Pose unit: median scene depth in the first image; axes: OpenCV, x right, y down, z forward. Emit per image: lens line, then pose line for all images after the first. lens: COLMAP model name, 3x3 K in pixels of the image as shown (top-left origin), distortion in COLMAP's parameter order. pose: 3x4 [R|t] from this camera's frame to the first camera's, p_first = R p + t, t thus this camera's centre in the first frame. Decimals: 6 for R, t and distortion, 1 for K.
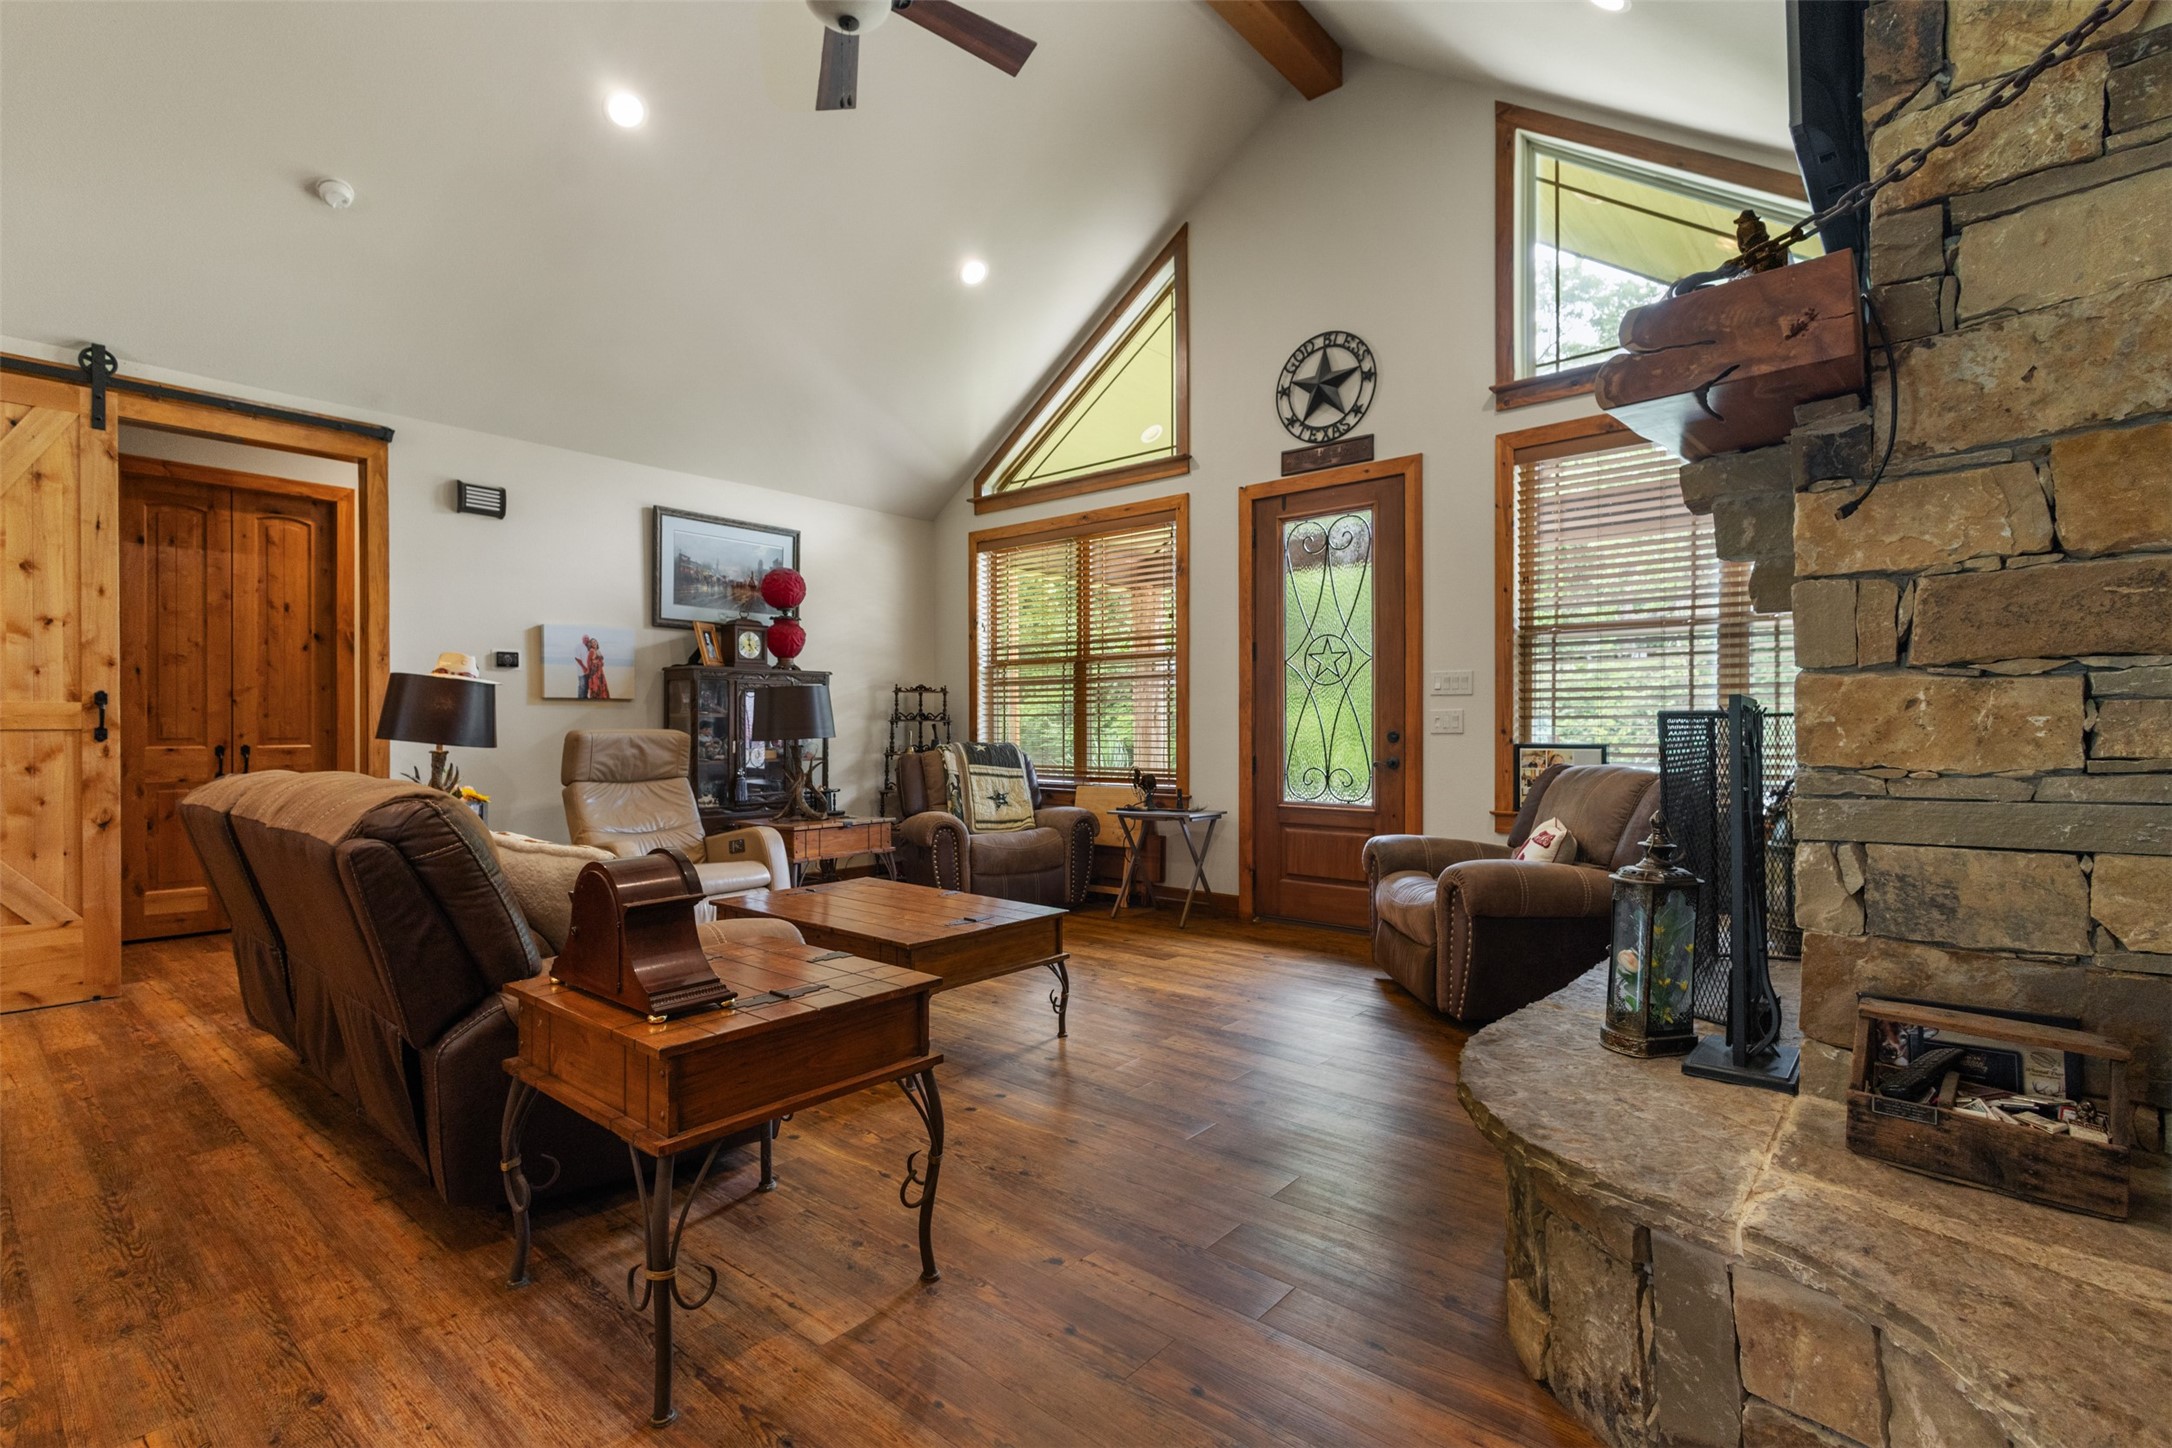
lens RADIAL K [[1003.9, 0, 1079.2], [0, 1003.9, 730.6], [0, 0, 1]] dist [0.004635, -0.000967]
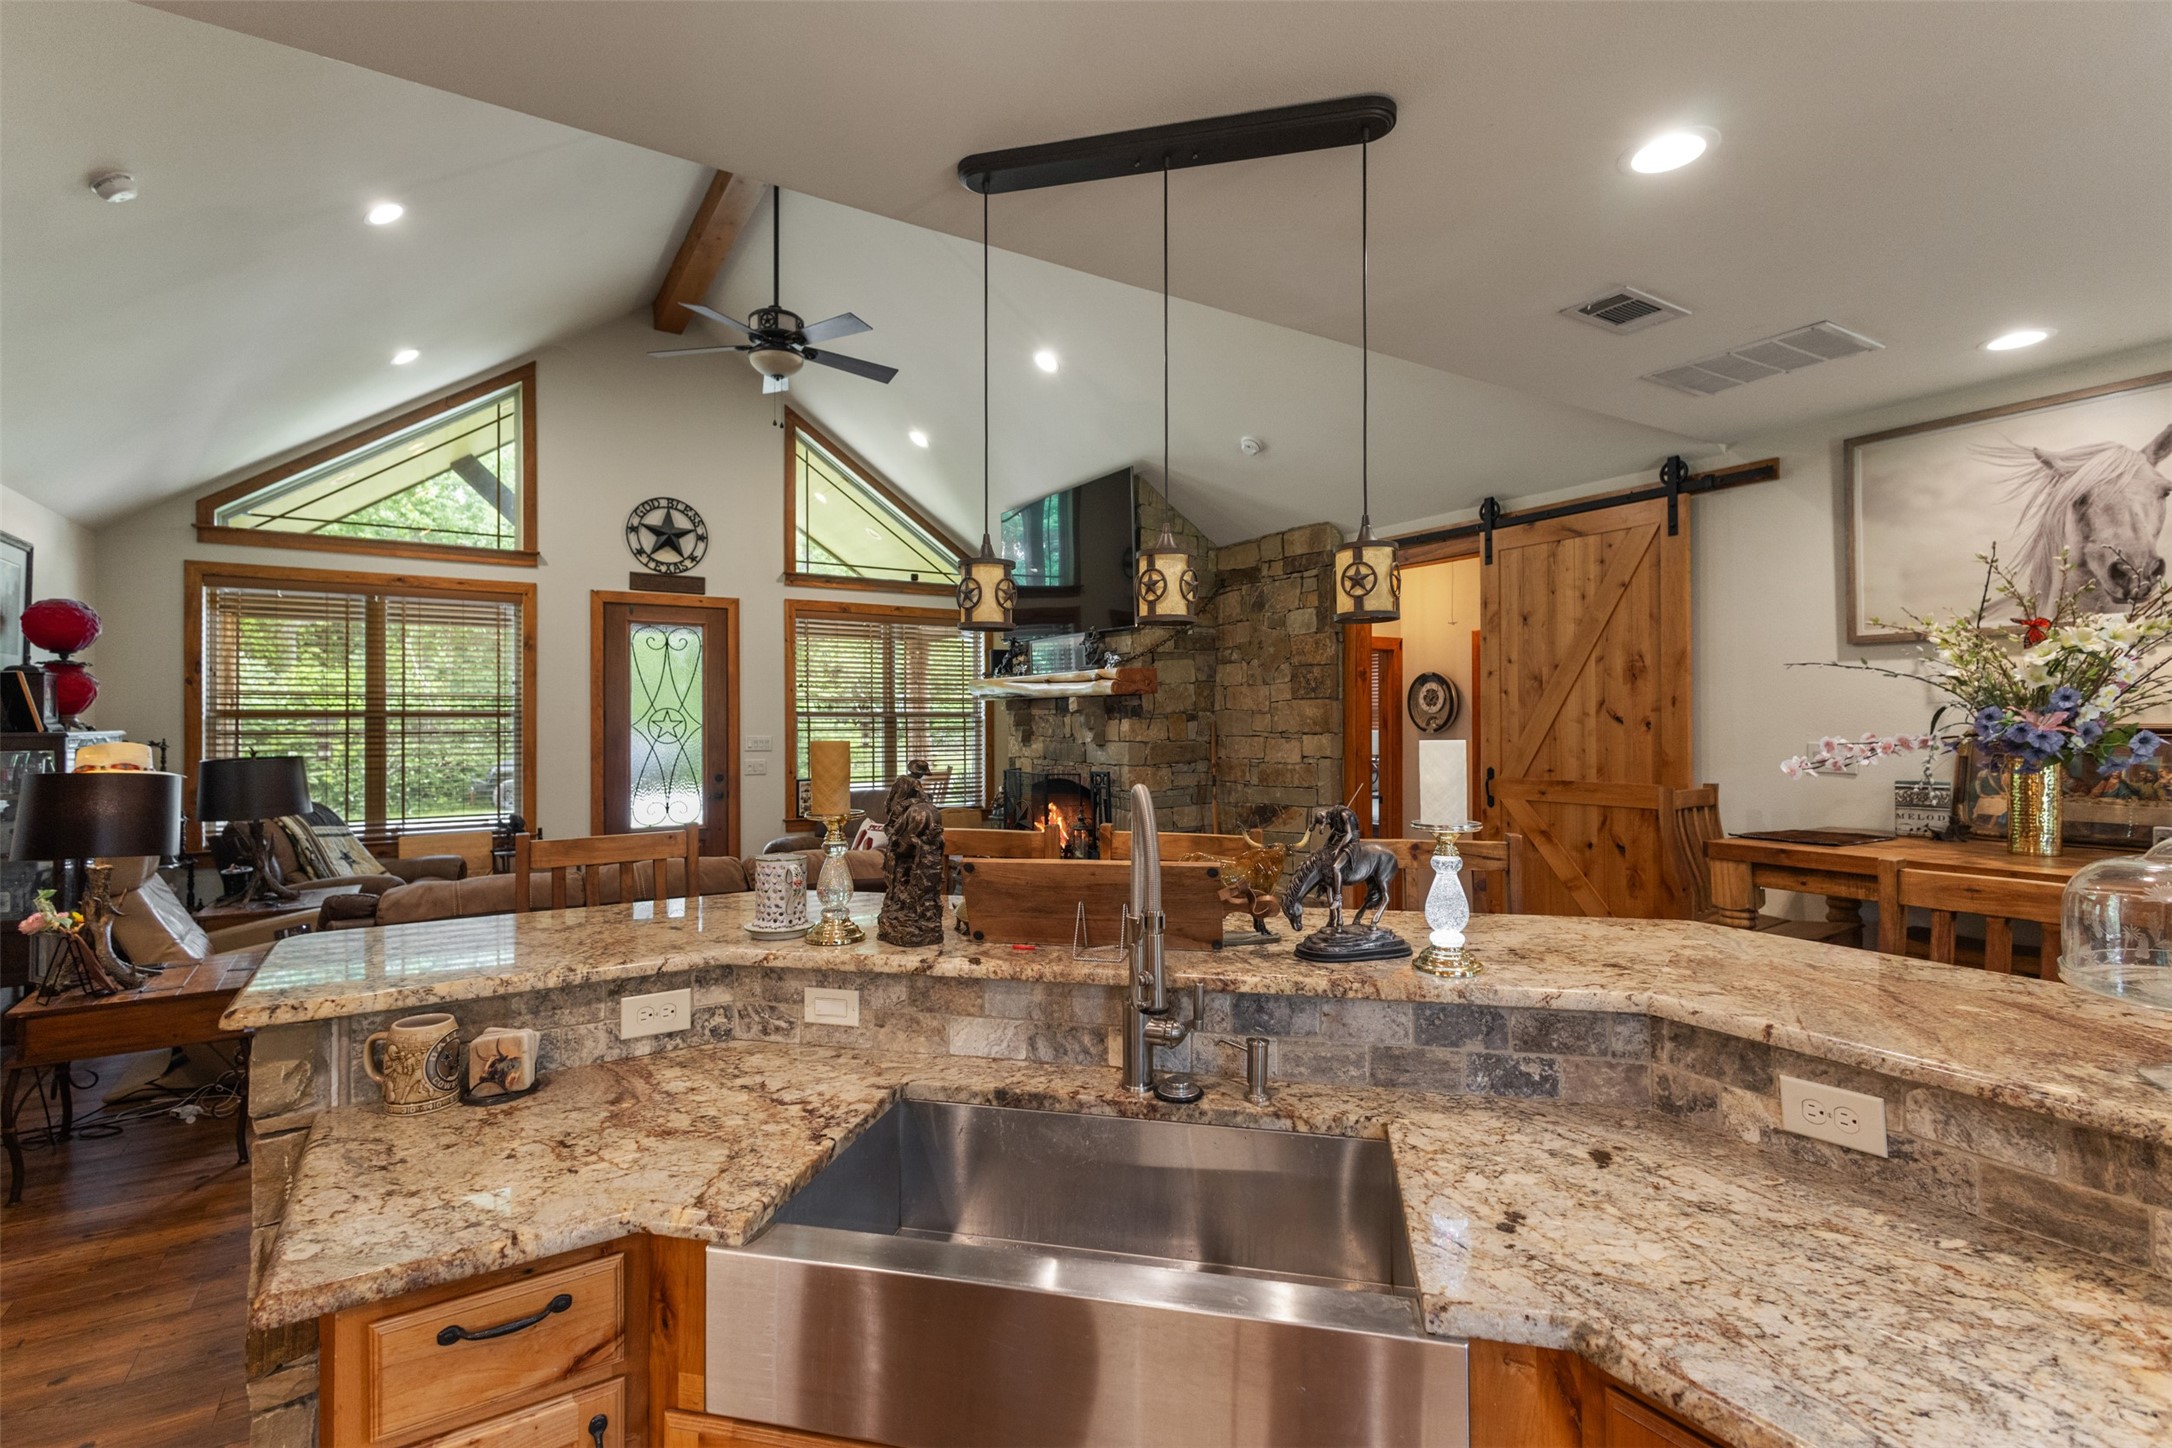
lens RADIAL K [[997.5, 0, 1088.2], [0, 997.5, 714.7], [0, 0, 1]] dist [0.008362, -0.000116]
pose [[0.285923, 0.004370, 0.958243, -0.966750], [0.004989, 0.999969, -0.006049, -0.076133], [-0.958240, 0.006510, 0.285892, 0.019836]]
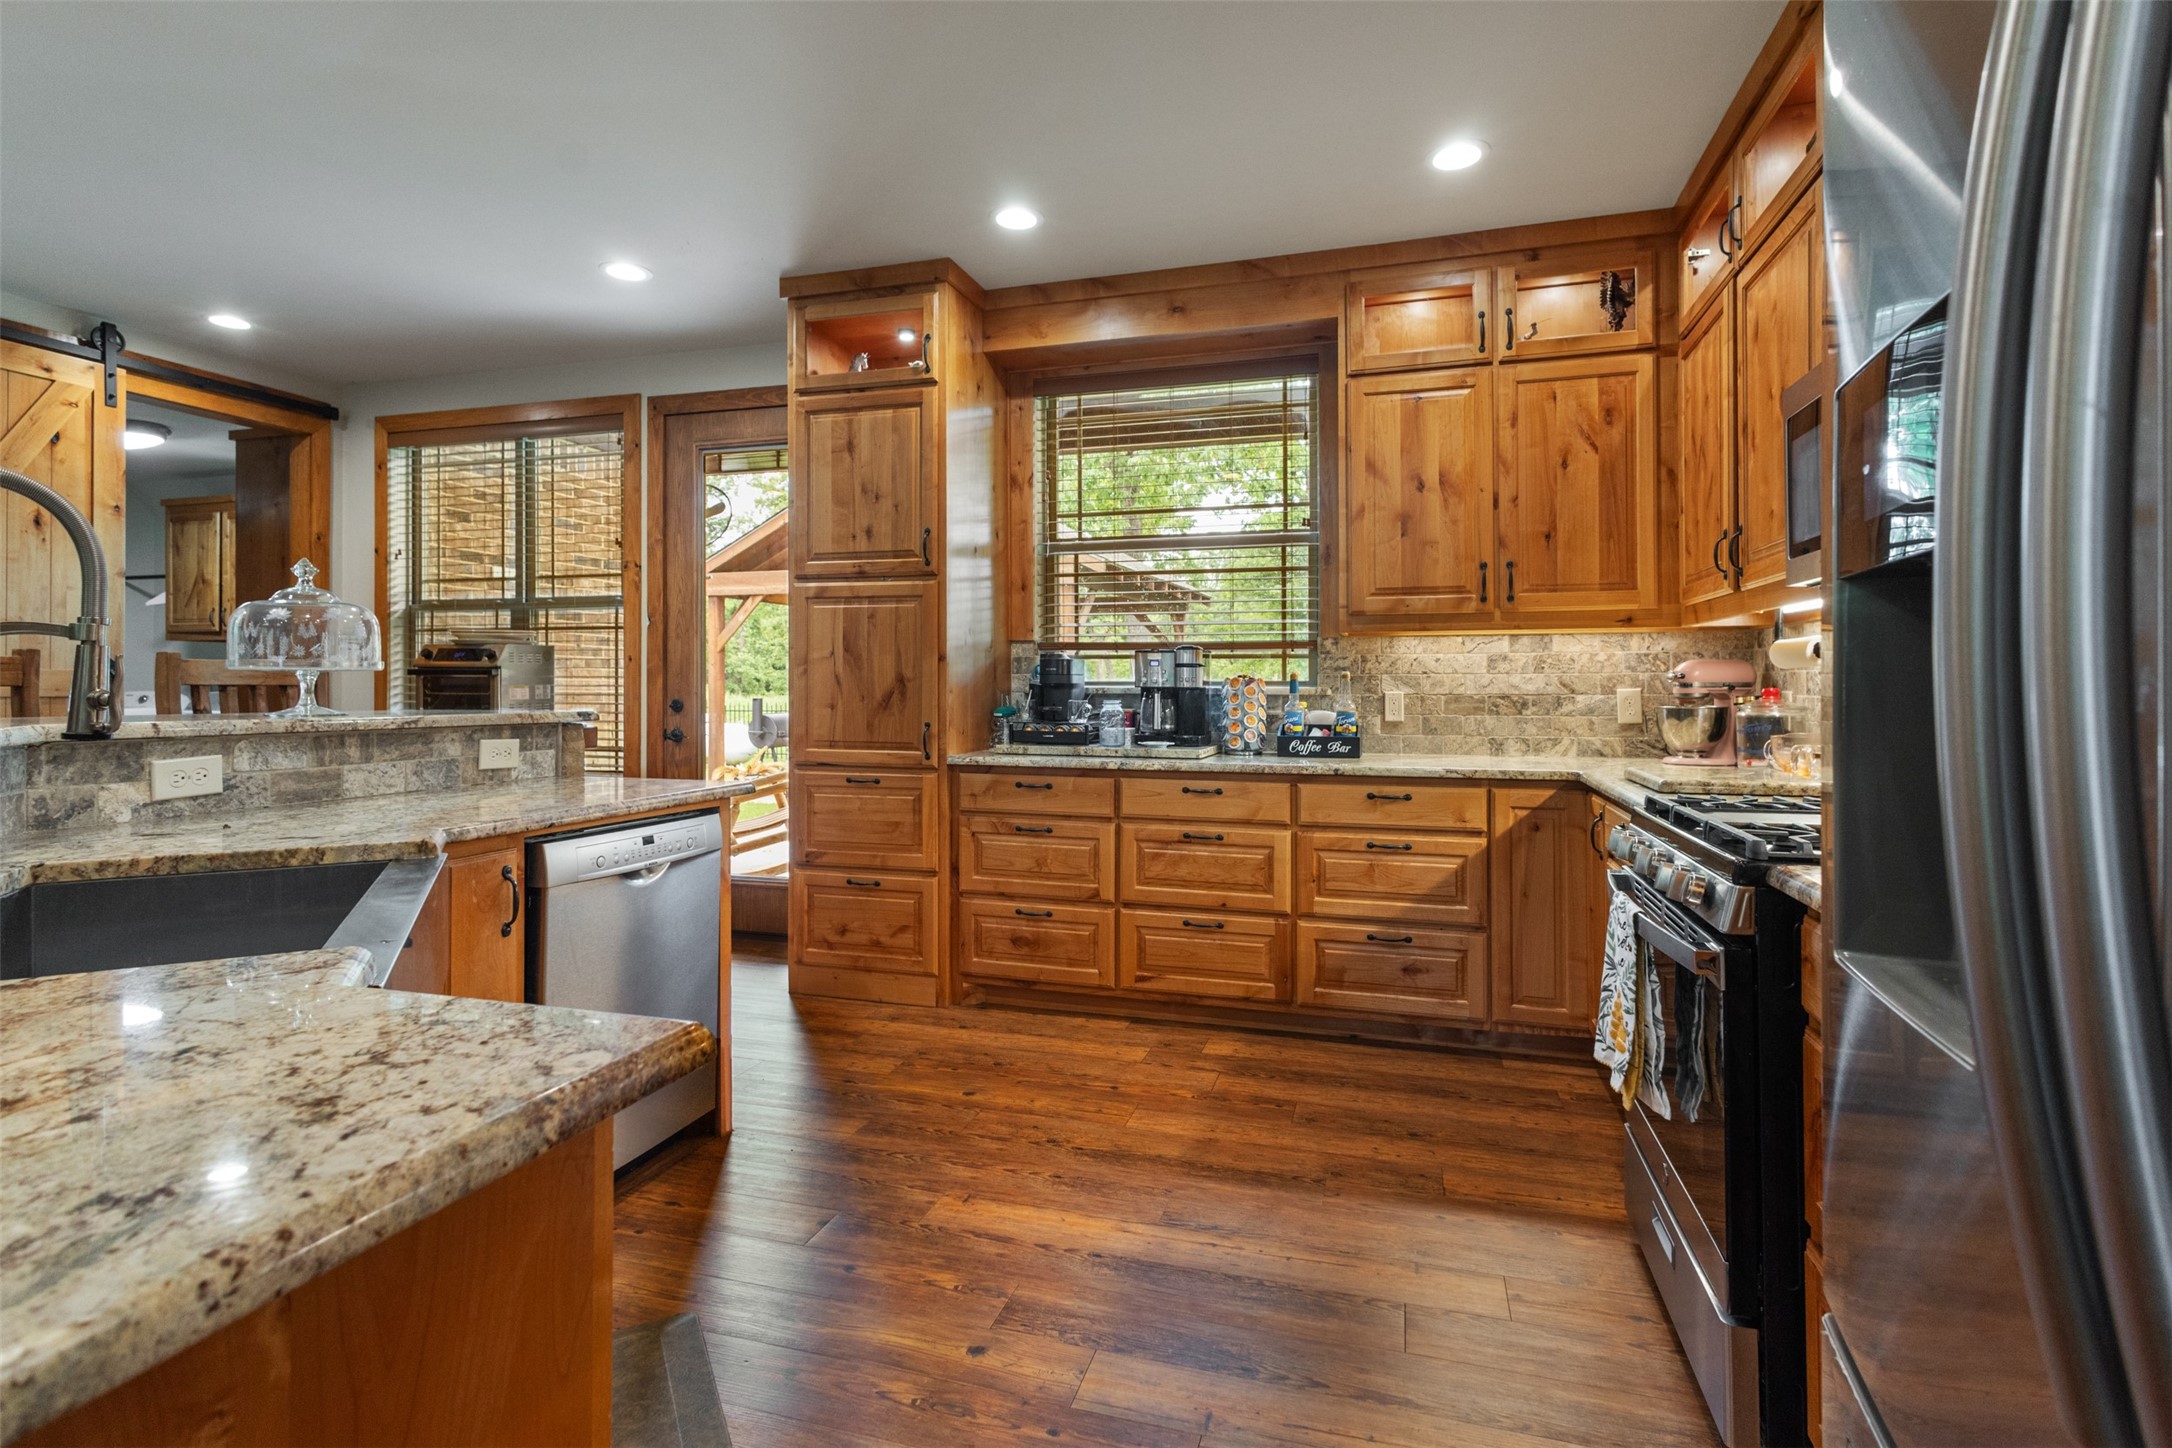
lens RADIAL K [[1041.5, 0, 1090.0], [0, 1041.5, 681.5], [0, 0, 1]] dist [0.010576, -0.000166]
pose [[-0.911500, -0.003071, -0.411288, -0.808472], [-0.002086, 0.999994, -0.002843, -0.008998], [0.411294, -0.001733, -0.911501, 0.396889]]
